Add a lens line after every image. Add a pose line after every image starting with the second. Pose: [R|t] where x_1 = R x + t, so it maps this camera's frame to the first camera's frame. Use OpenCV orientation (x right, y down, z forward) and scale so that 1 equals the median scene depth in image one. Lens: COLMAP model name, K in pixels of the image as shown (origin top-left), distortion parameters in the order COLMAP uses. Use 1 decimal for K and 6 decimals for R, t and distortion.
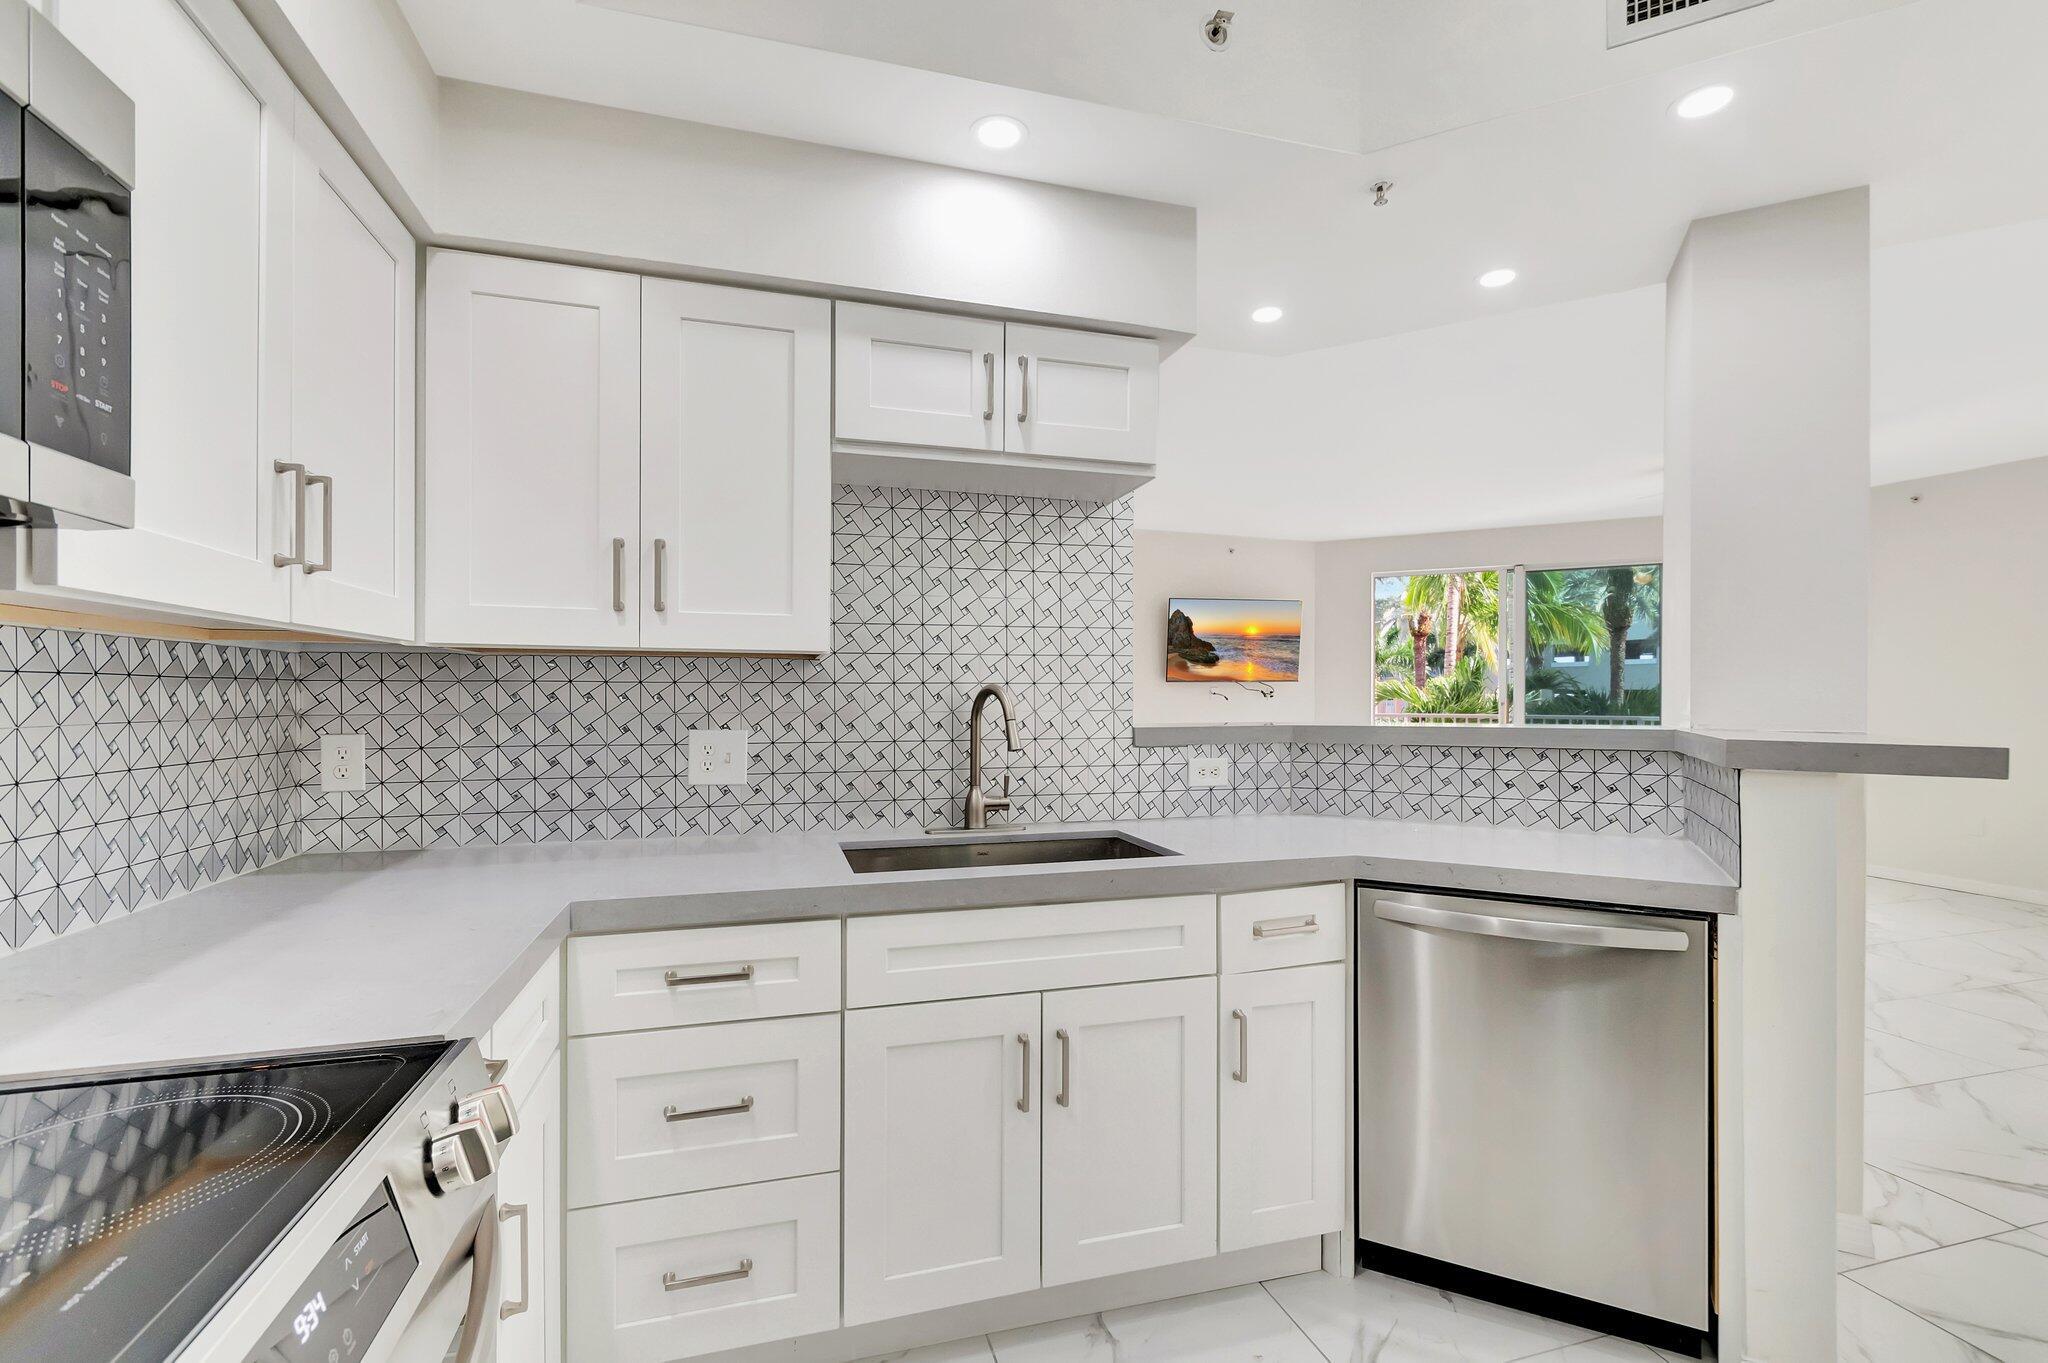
lens RADIAL K [[907.6, 0, 1038.1], [0, 907.6, 691.4], [0, 0, 1]] dist [0.007851, -0.004442]
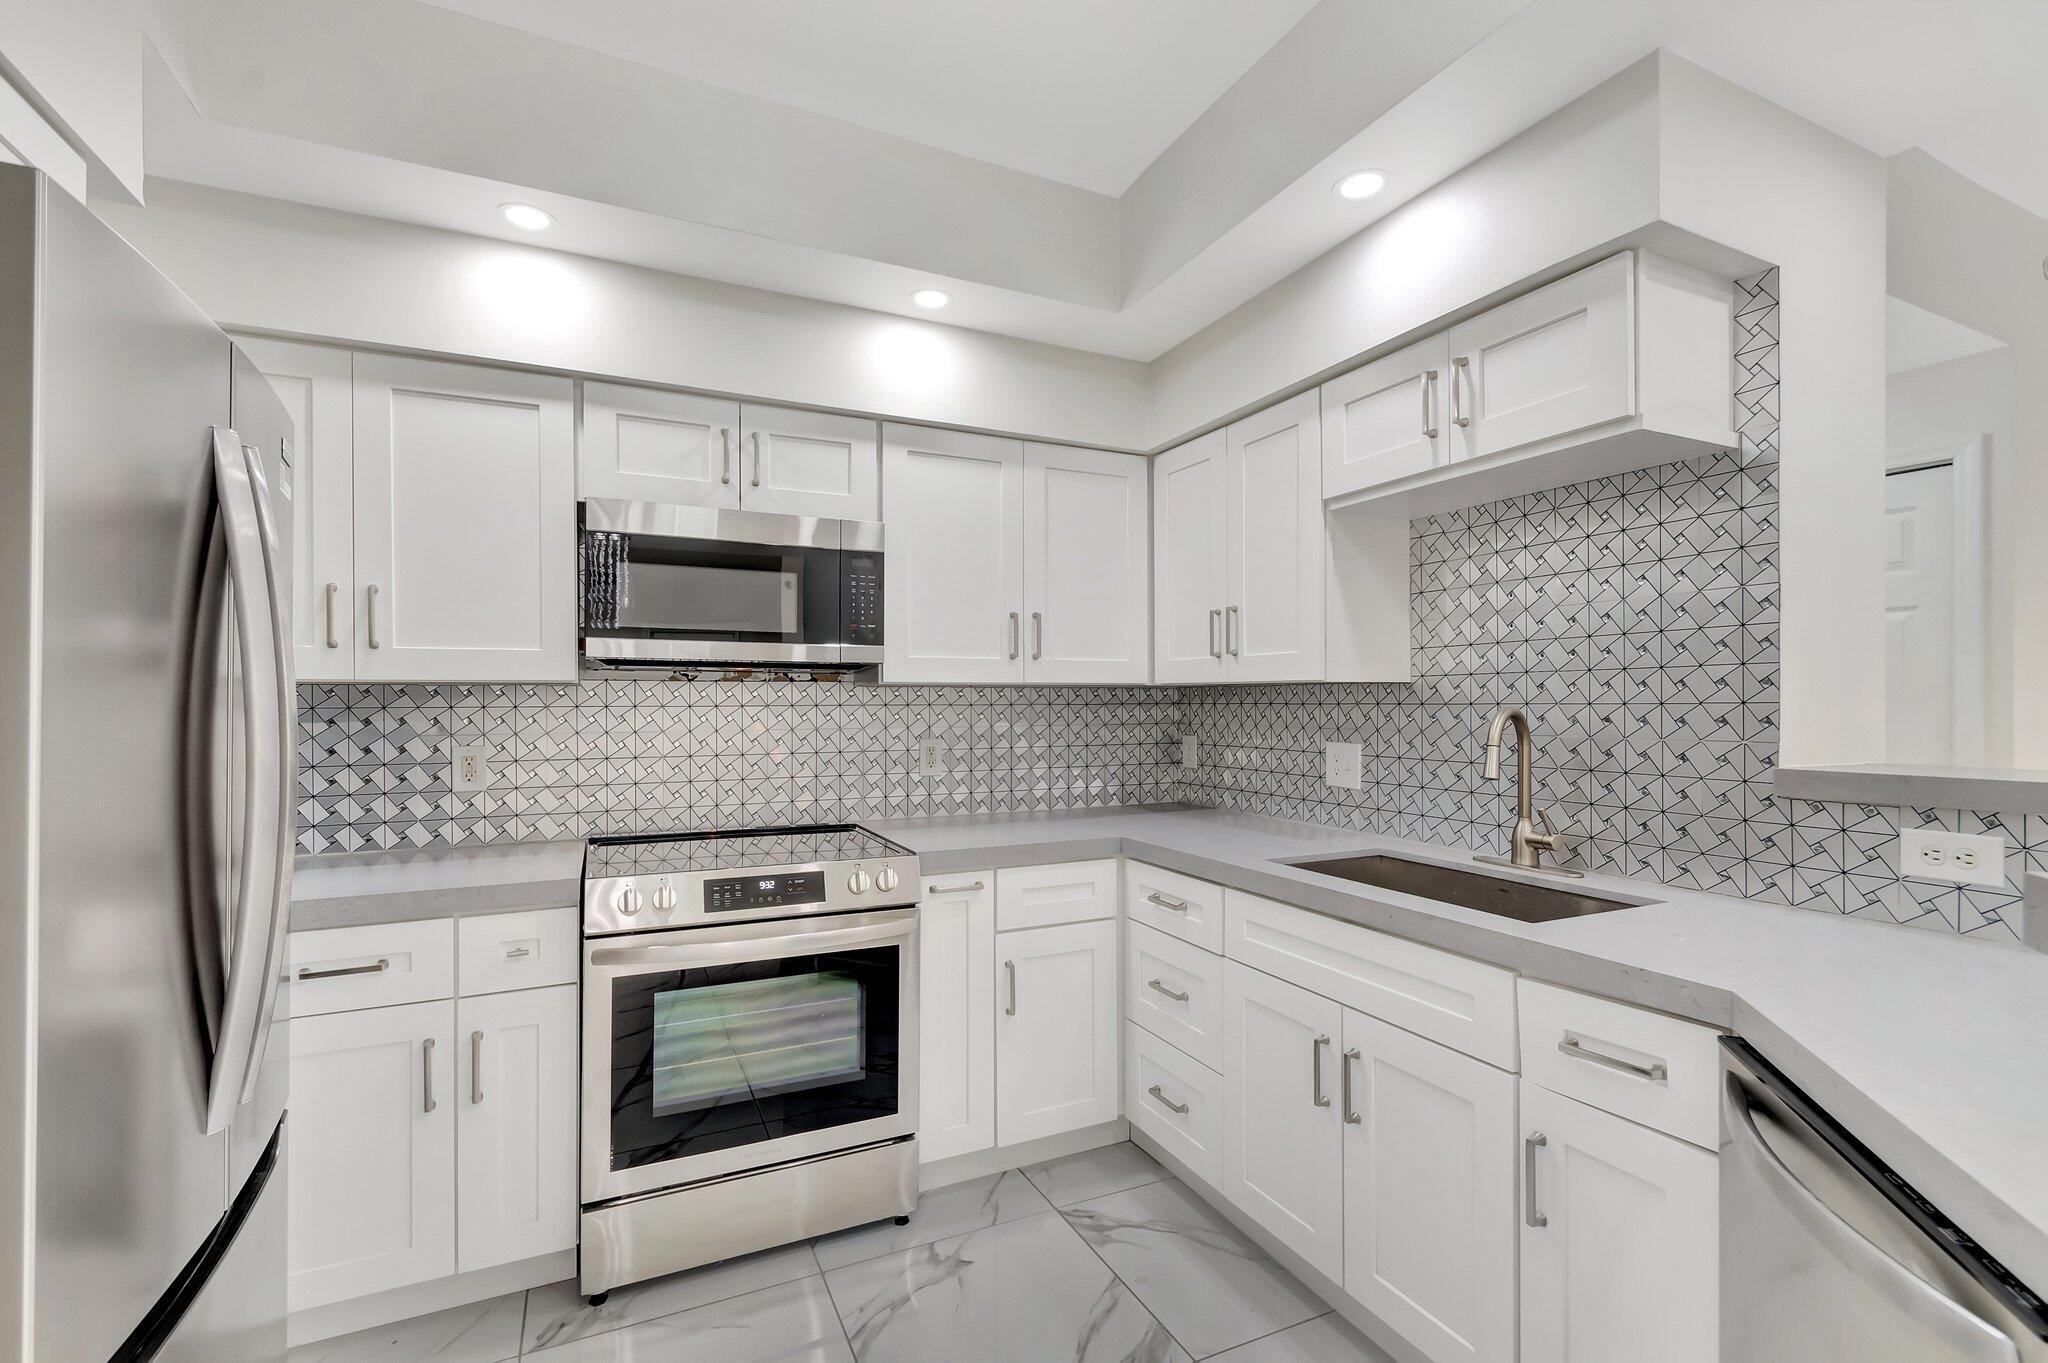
lens RADIAL K [[907.6, 0, 1025.0], [0, 907.6, 697.9], [0, 0, 1]] dist [0.007851, -0.004442]
pose [[0.141726, -0.004269, -0.989897, 0.844564], [0.008702, 0.999957, -0.003066, -0.019328], [0.989868, -0.008180, 0.141757, 0.418896]]
